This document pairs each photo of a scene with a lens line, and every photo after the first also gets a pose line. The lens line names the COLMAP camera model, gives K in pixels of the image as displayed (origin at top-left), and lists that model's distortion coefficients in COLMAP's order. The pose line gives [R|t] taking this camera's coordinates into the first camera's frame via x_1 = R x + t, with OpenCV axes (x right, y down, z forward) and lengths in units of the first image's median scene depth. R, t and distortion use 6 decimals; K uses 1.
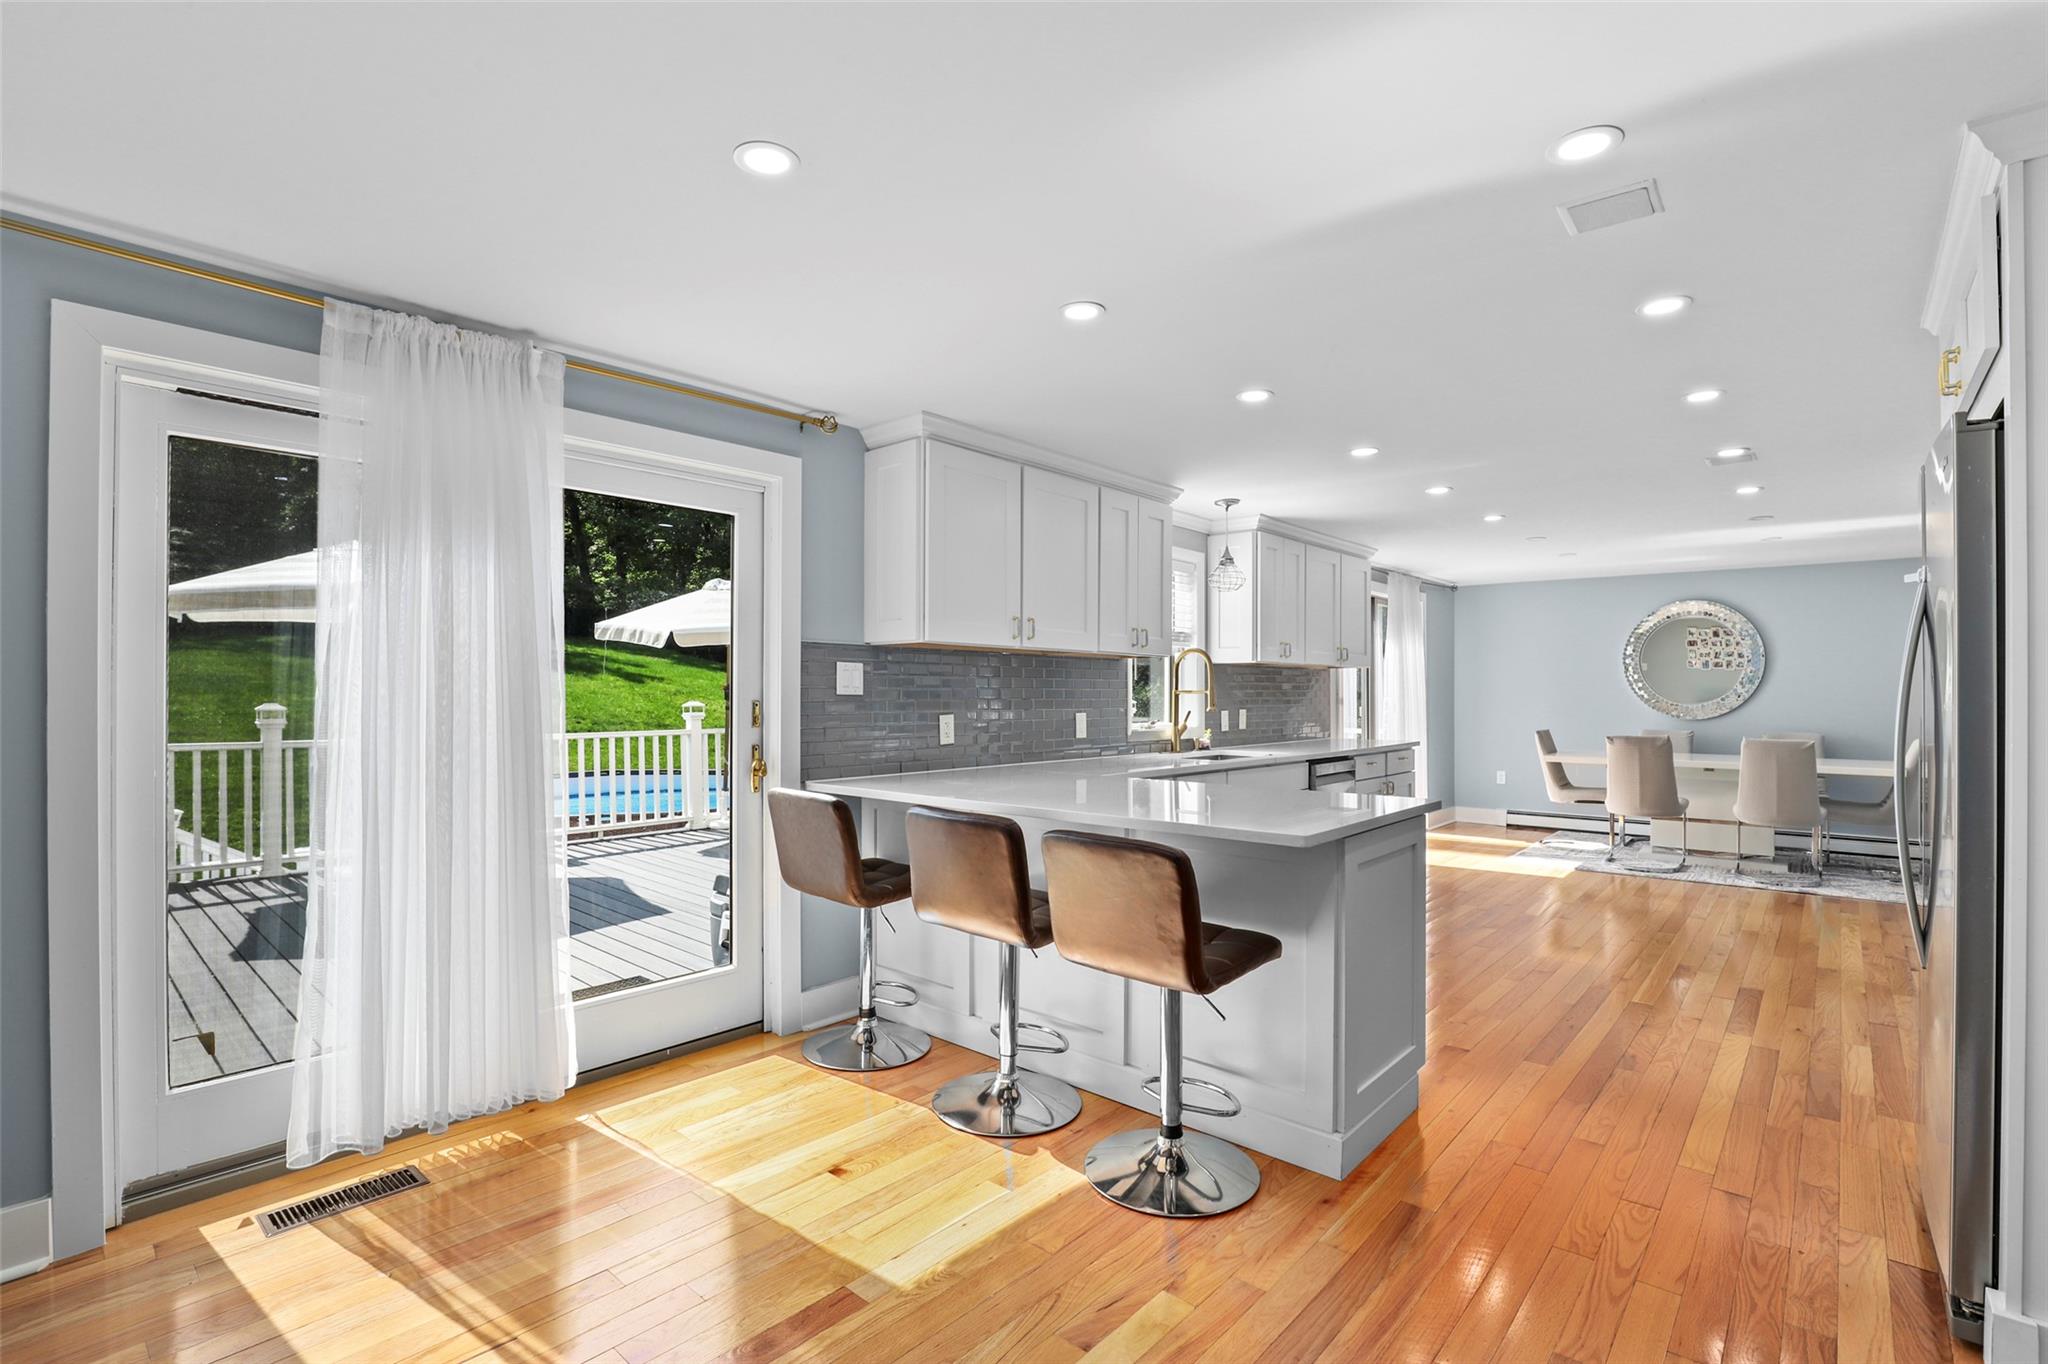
lens RADIAL K [[940.1, 0, 1015.8], [0, 940.1, 689.2], [0, 0, 1]] dist [-0.028213, 0.000297]
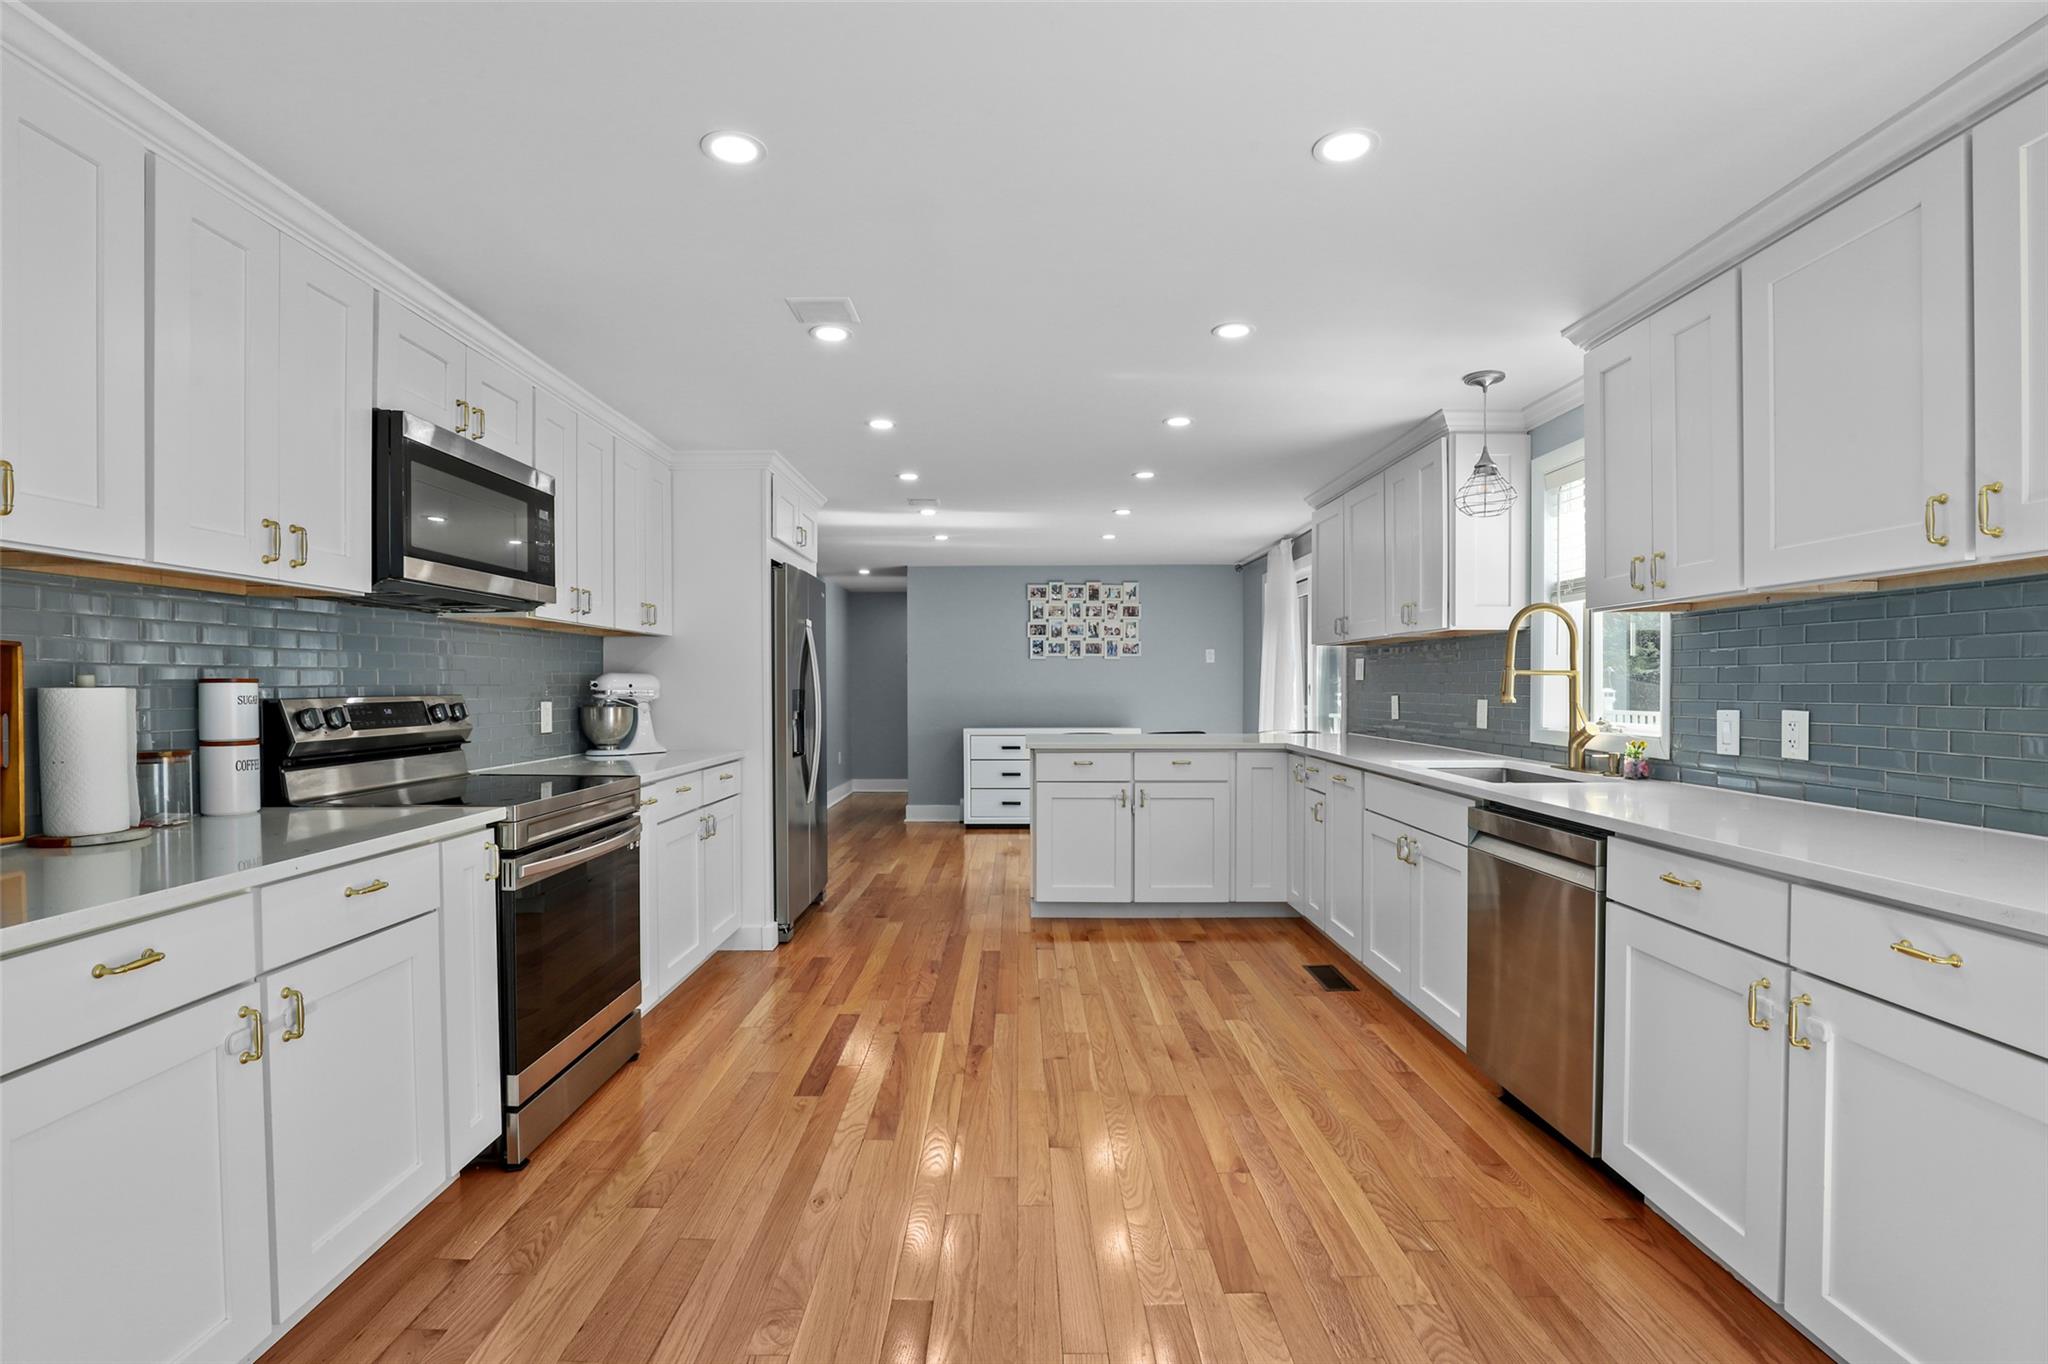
lens RADIAL K [[940.1, 0, 1022.8], [0, 940.1, 690.1], [0, 0, 1]] dist [-0.028213, 0.000297]
pose [[-0.745422, 0.001922, -0.666590, 0.922316], [0.001397, 0.999998, 0.001320, 0.013812], [0.666591, 0.000053, -0.745423, 1.313572]]
